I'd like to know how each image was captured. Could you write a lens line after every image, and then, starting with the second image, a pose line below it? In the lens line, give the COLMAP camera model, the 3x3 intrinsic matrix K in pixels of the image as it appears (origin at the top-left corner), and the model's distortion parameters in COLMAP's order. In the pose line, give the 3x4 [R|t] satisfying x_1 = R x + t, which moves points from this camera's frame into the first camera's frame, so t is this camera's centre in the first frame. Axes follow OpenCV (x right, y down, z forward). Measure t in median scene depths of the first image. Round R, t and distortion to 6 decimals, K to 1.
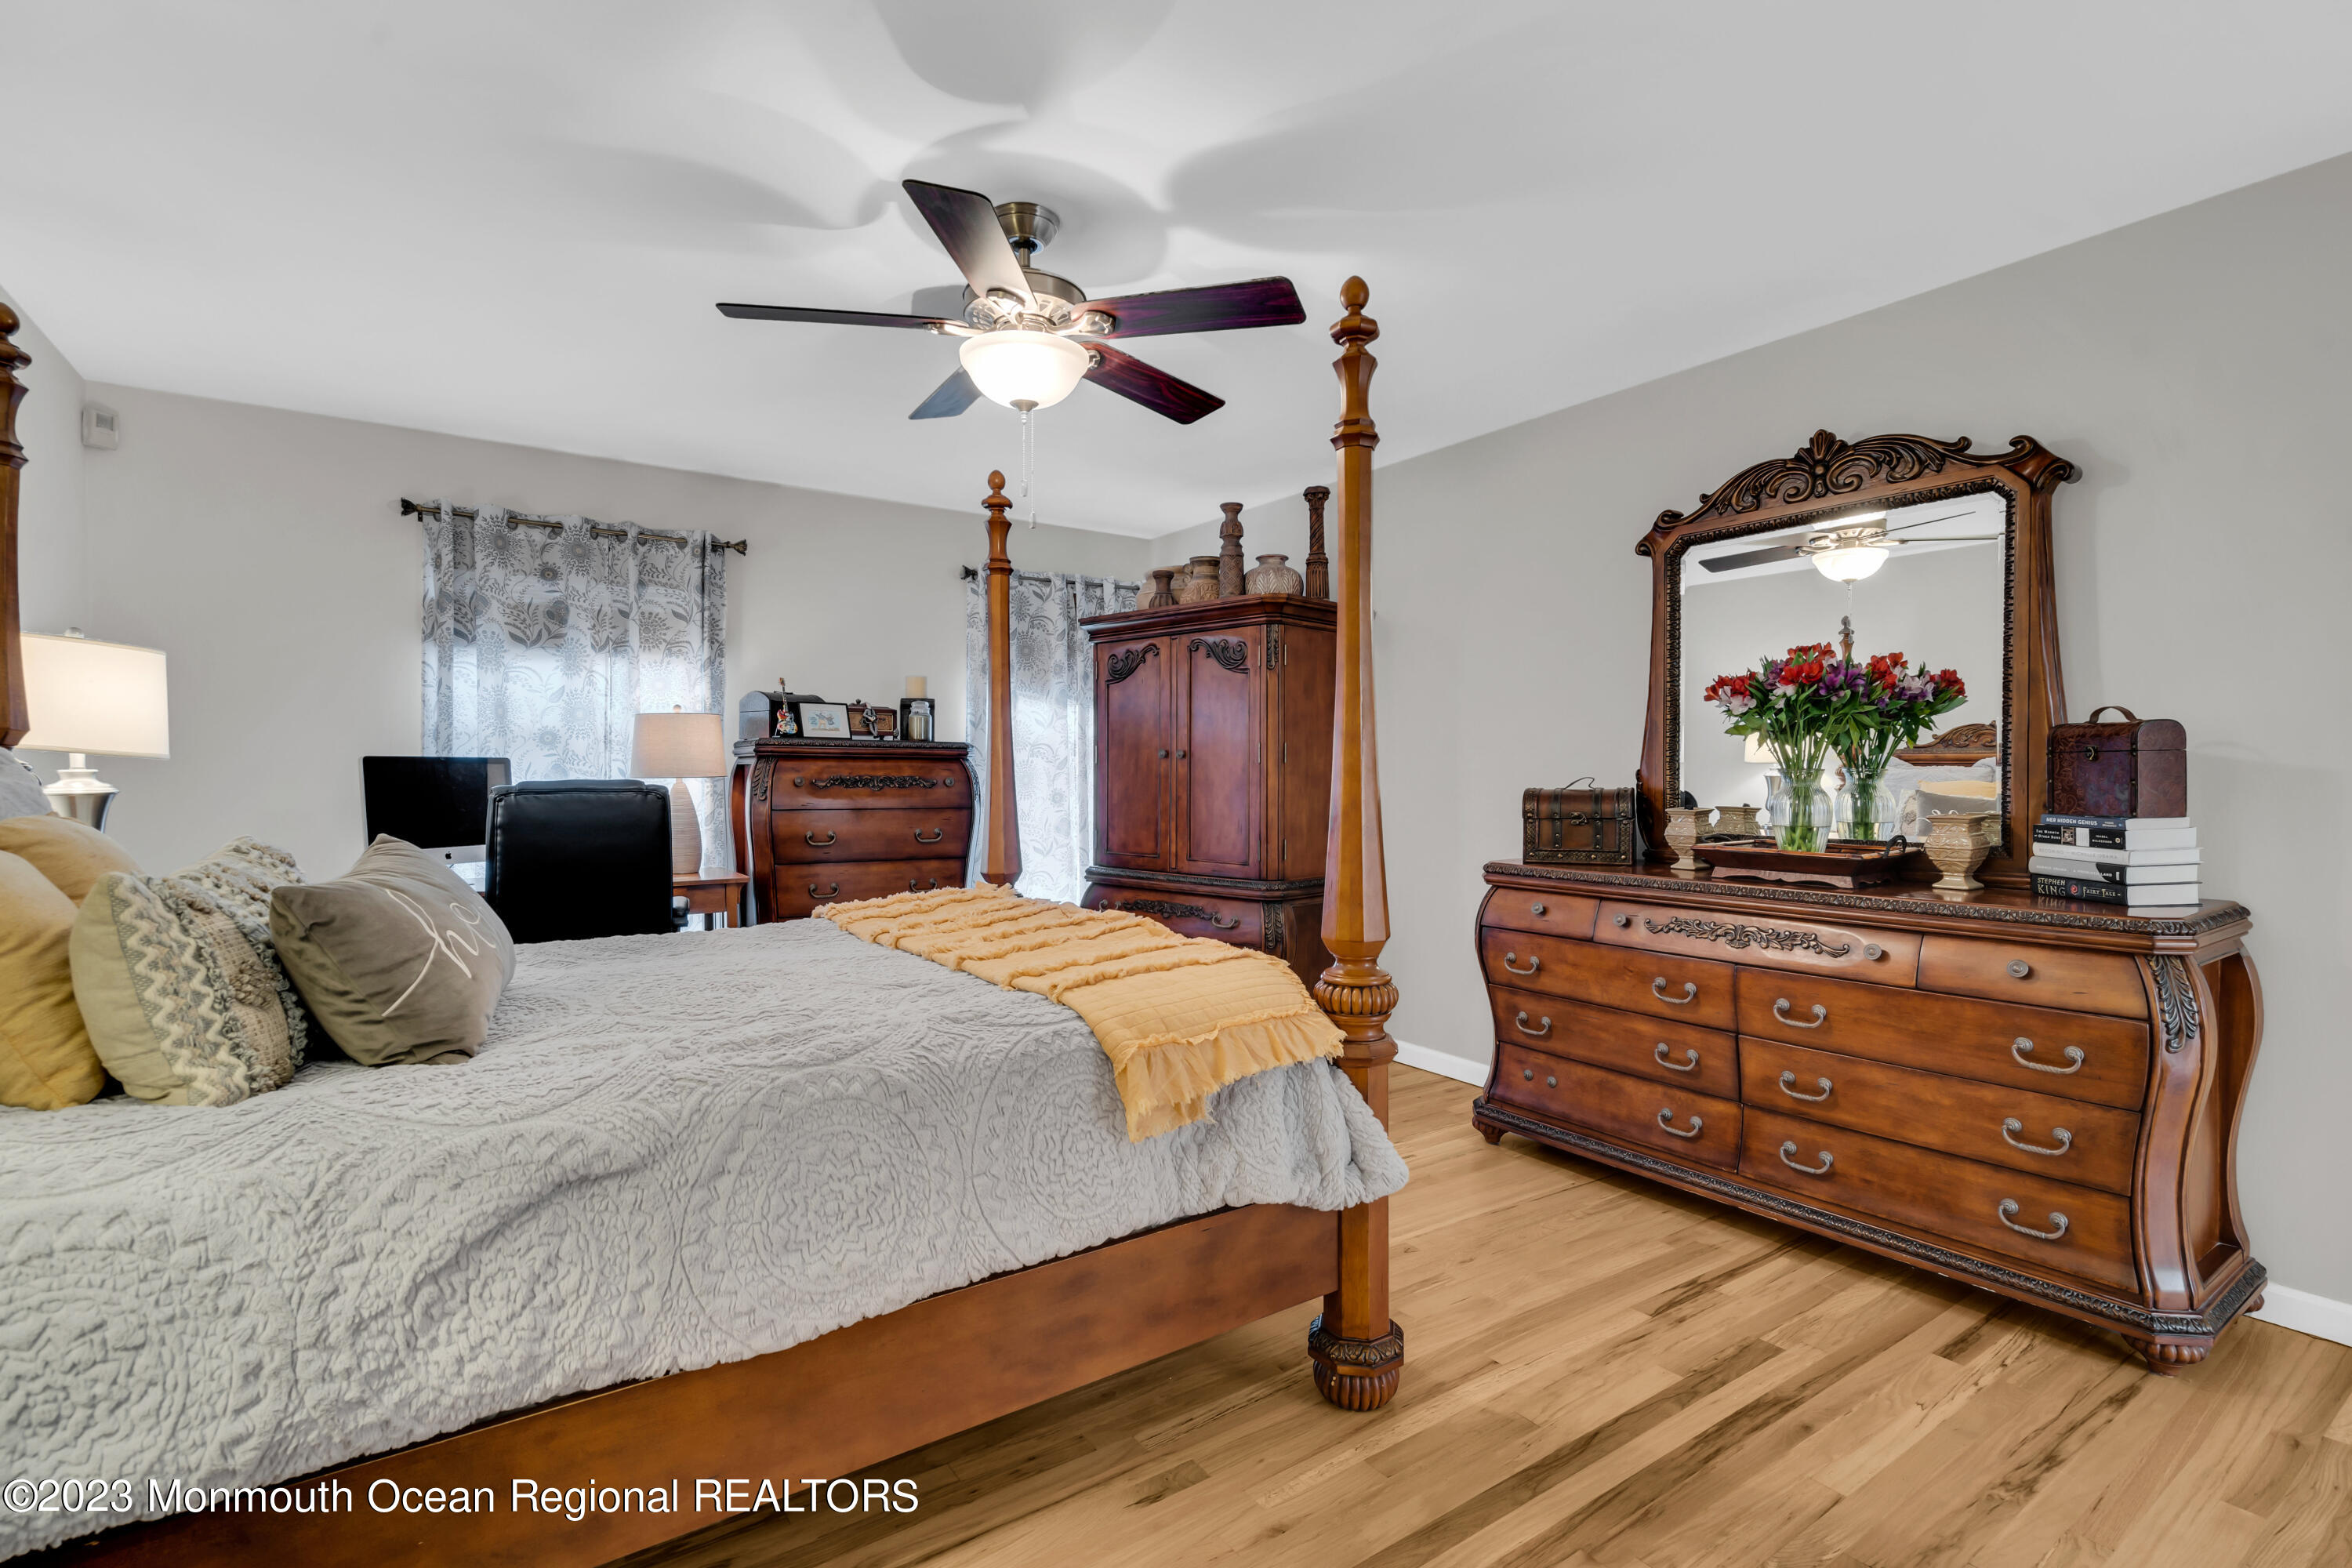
lens RADIAL K [[1079.2, 0, 1192.5], [0, 1079.2, 782.6], [0, 0, 1]] dist [-0.003105, -0.000294]
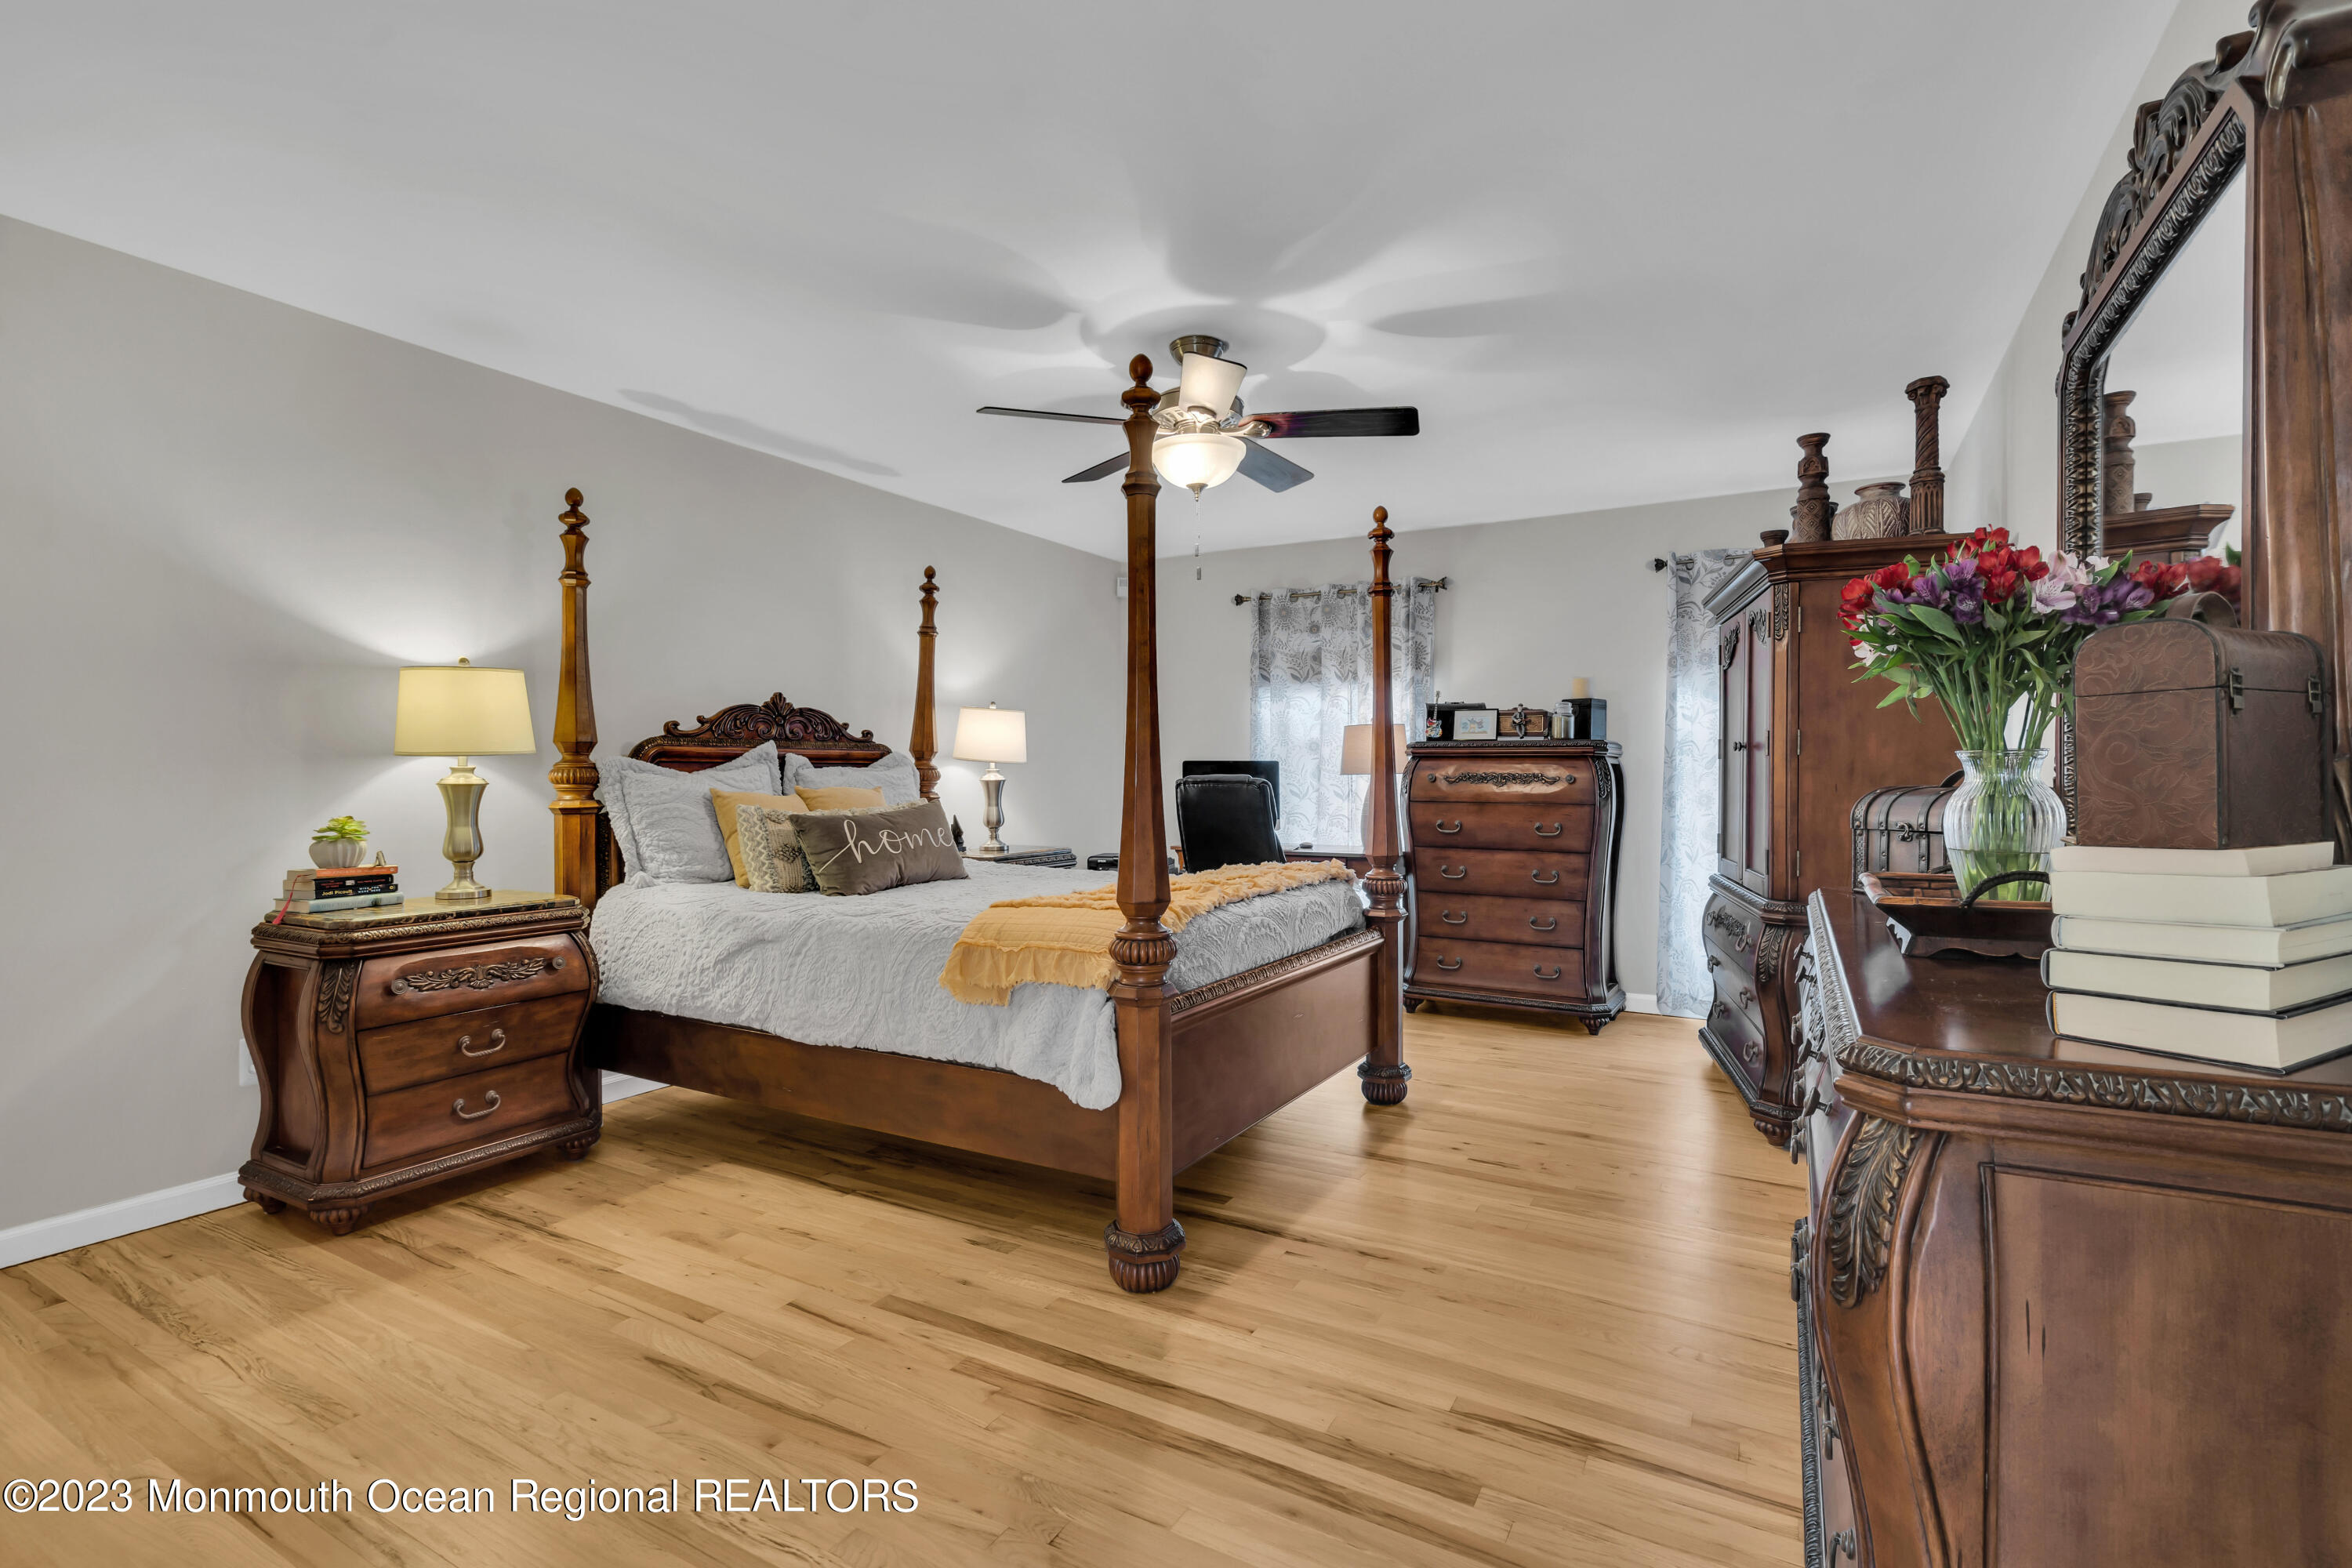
lens RADIAL K [[1079.2, 0, 1192.5], [0, 1079.2, 782.6], [0, 0, 1]] dist [-0.003105, -0.000294]
pose [[0.440008, 0.004527, -0.897982, 0.626694], [-0.007129, 0.999973, 0.001548, 0.004565], [0.897965, 0.005720, 0.440029, 0.258634]]
